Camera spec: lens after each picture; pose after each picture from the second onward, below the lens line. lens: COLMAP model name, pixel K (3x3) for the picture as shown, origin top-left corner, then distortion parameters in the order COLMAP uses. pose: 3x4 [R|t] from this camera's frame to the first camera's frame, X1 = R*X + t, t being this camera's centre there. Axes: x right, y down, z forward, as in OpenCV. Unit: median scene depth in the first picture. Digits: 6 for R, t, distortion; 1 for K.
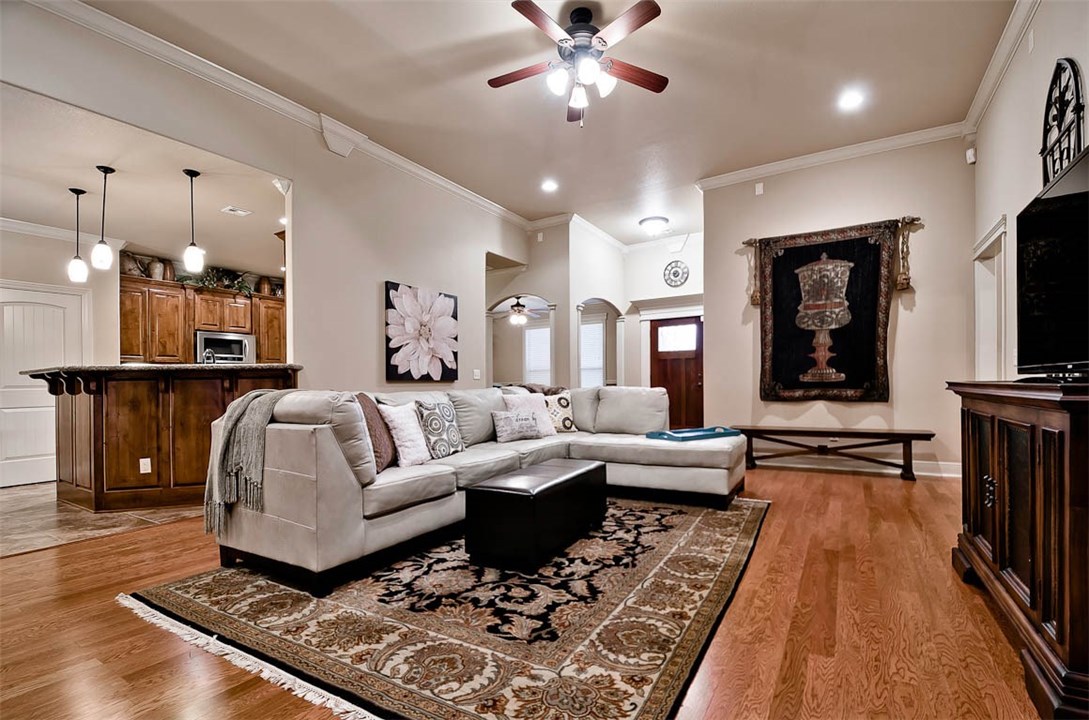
lens RADIAL K [[488.9, 0, 559.7], [0, 488.9, 376.0], [0, 0, 1]] dist [-0.002577, -0.002085]
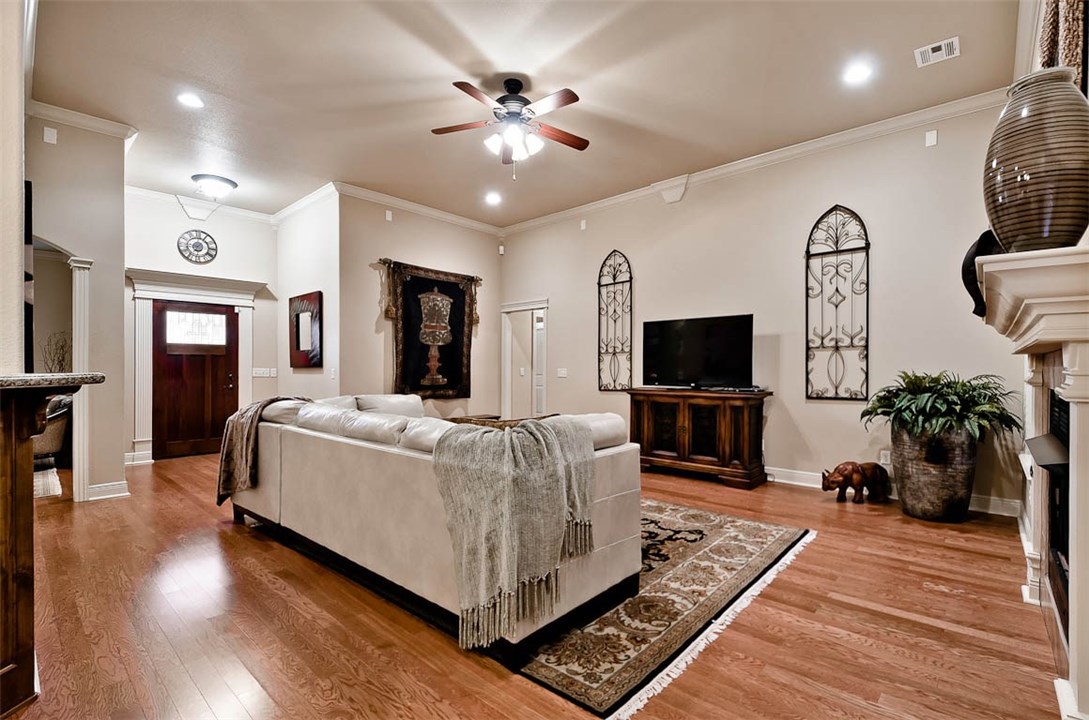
lens RADIAL K [[501.4, 0, 558.4], [0, 501.4, 373.8], [0, 0, 1]] dist [-0.006501, -0.001690]
pose [[0.185552, 0.005044, 0.982621, -0.734876], [-0.021466, 0.999769, -0.001079, -0.023907], [-0.982400, -0.020893, 0.185618, 0.427209]]
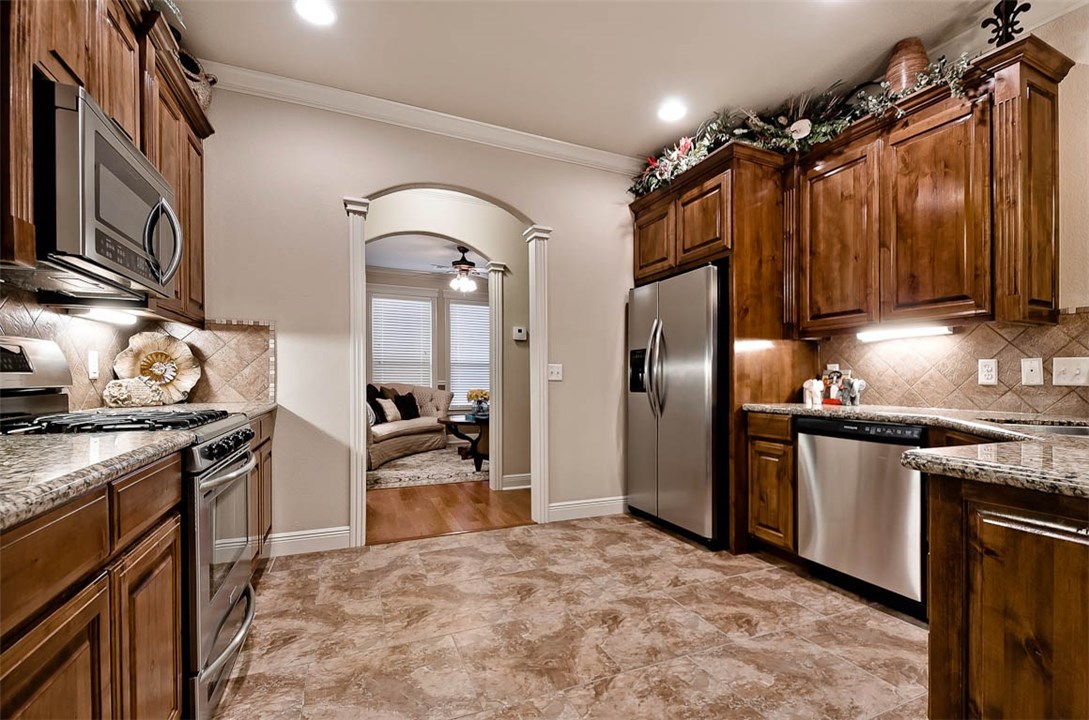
lens RADIAL K [[488.9, 0, 553.8], [0, 488.9, 387.2], [0, 0, 1]] dist [-0.002577, -0.002085]
pose [[0.585638, 0.005680, 0.810553, -1.100322], [-0.026801, 0.999564, 0.012359, 0.019757], [-0.810130, -0.028962, 0.585535, 1.069553]]
